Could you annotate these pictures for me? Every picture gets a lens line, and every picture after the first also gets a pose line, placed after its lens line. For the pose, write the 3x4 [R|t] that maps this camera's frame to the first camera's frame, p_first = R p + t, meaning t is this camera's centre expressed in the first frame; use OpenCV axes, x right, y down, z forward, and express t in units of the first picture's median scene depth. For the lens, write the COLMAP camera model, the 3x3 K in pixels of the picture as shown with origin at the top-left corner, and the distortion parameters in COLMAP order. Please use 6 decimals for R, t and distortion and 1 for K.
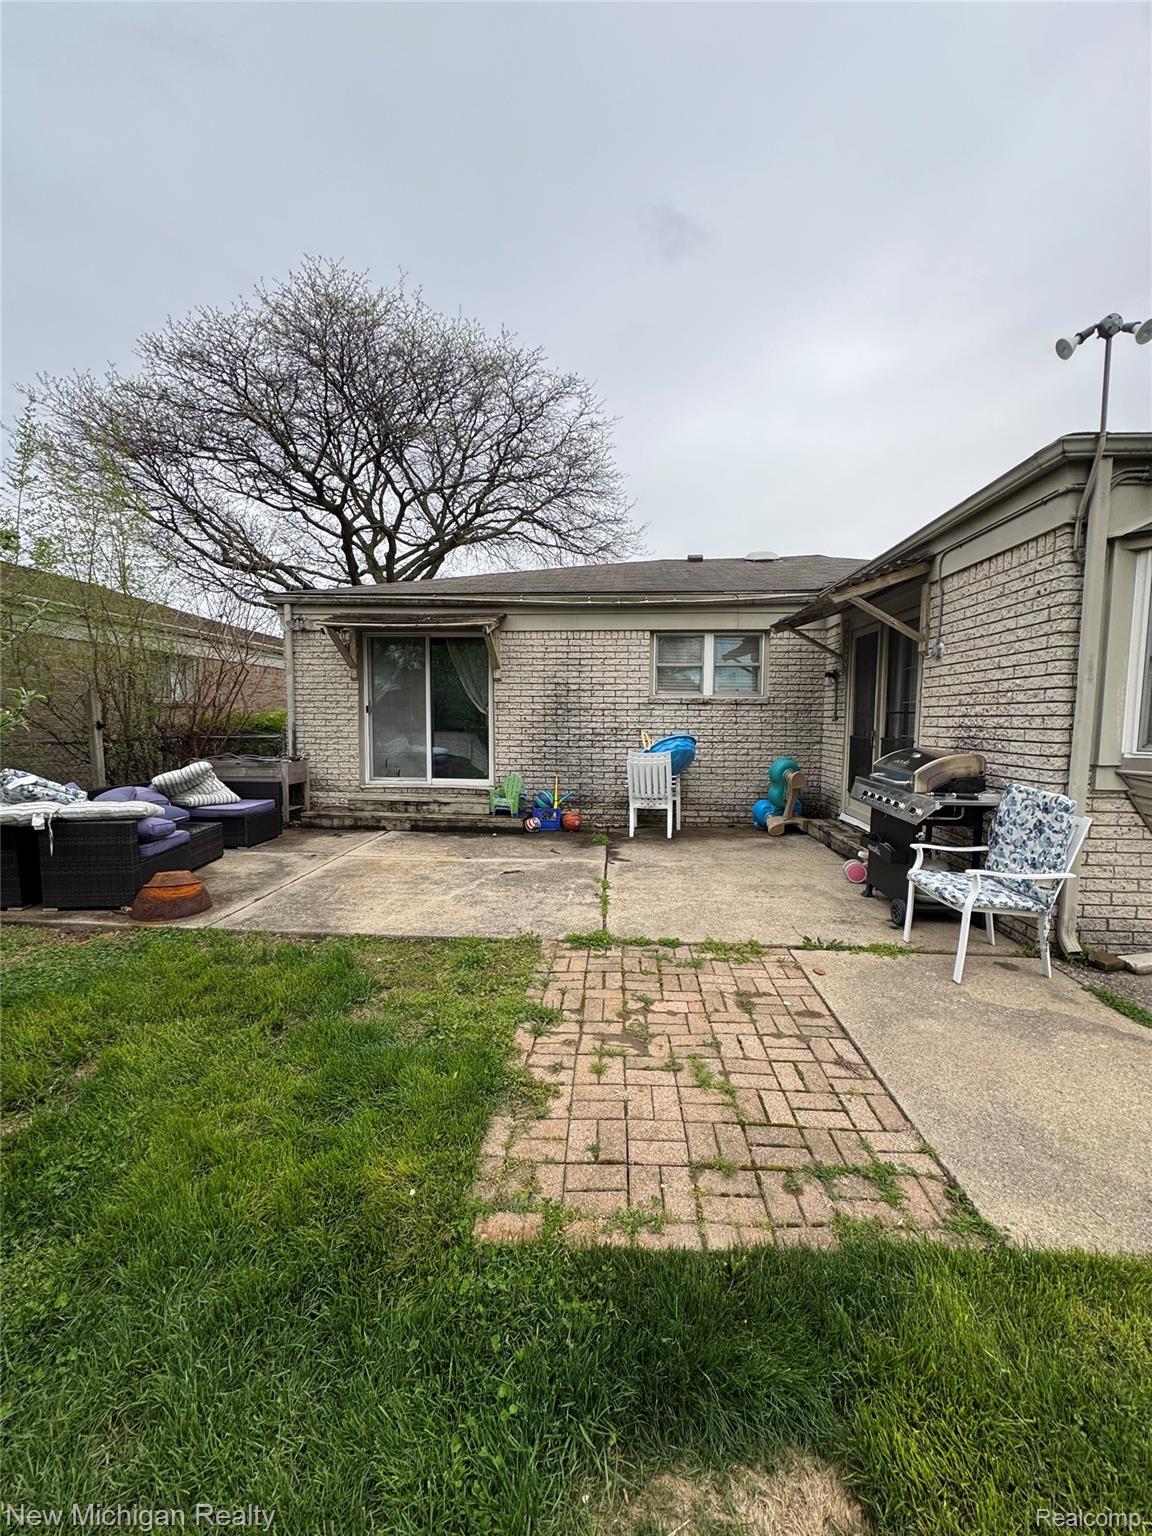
lens RADIAL K [[609.8, 0, 577.0], [0, 609.8, 769.2], [0, 0, 1]] dist [-0.002348, -0.000516]
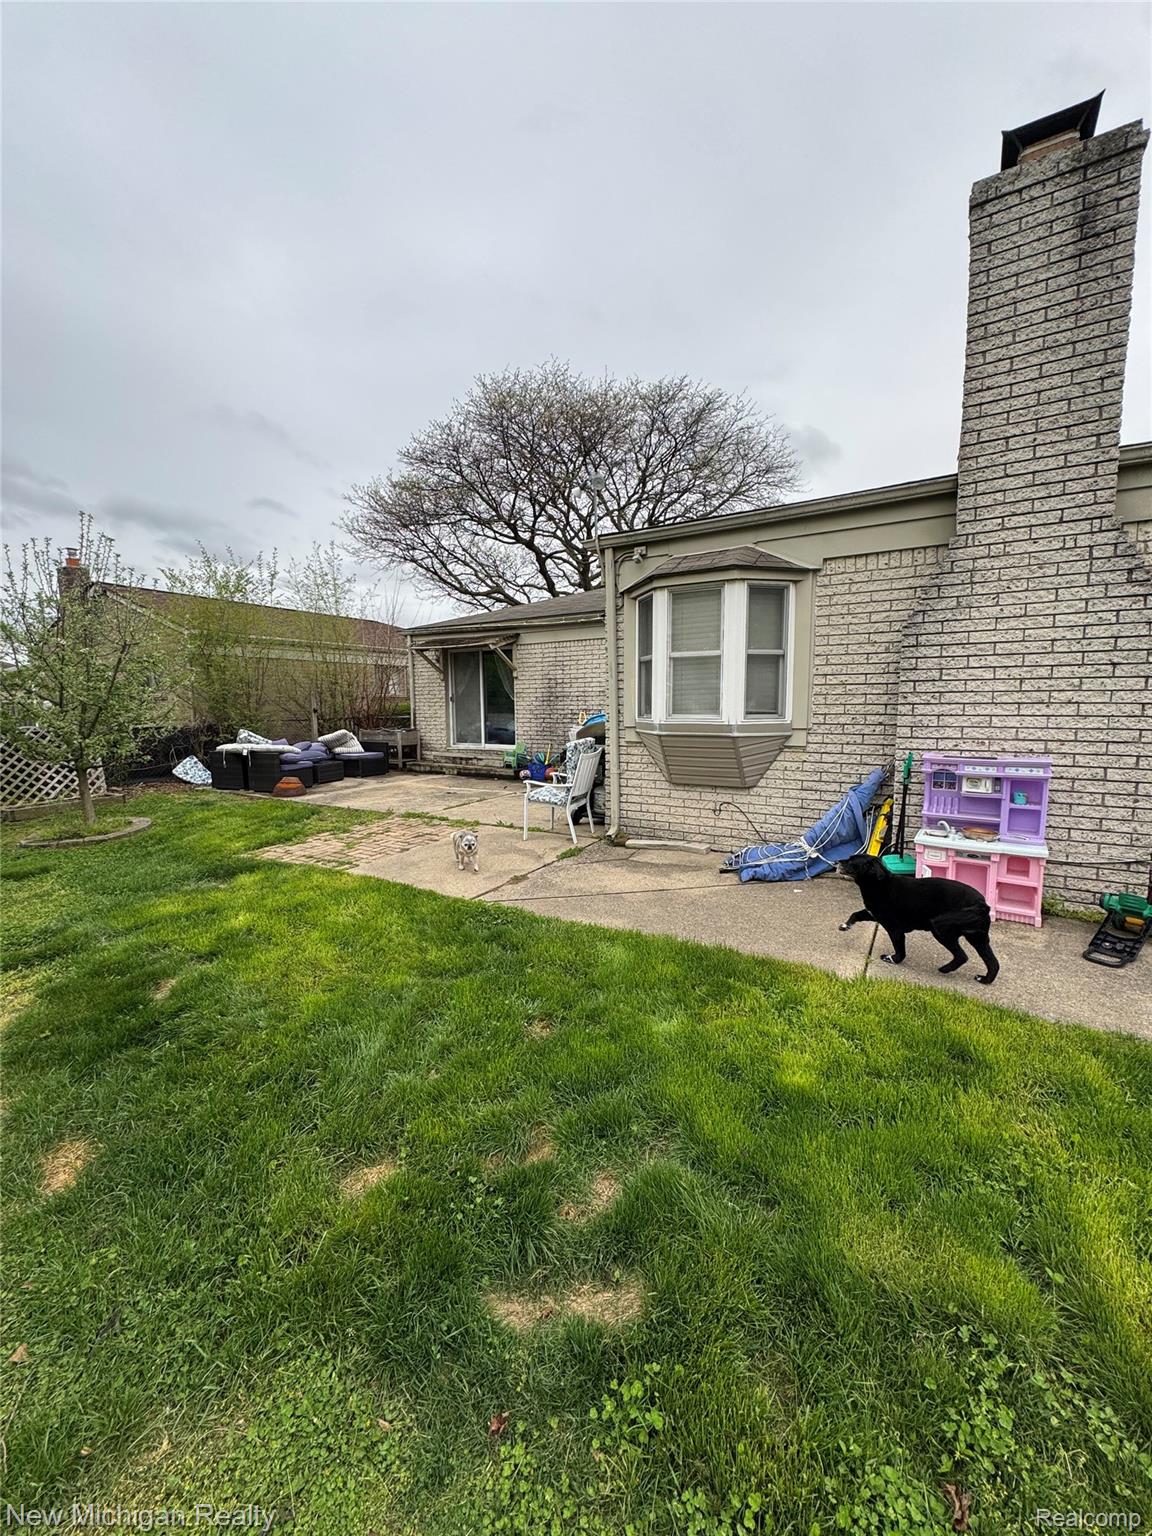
lens RADIAL K [[609.8, 0, 577.1], [0, 609.8, 766.8], [0, 0, 1]] dist [-0.002348, -0.000516]
pose [[0.888170, 0.031656, -0.458423, 0.712231], [-0.022764, 0.999430, 0.024909, 0.031302], [0.458950, -0.011688, 0.888385, -0.262901]]
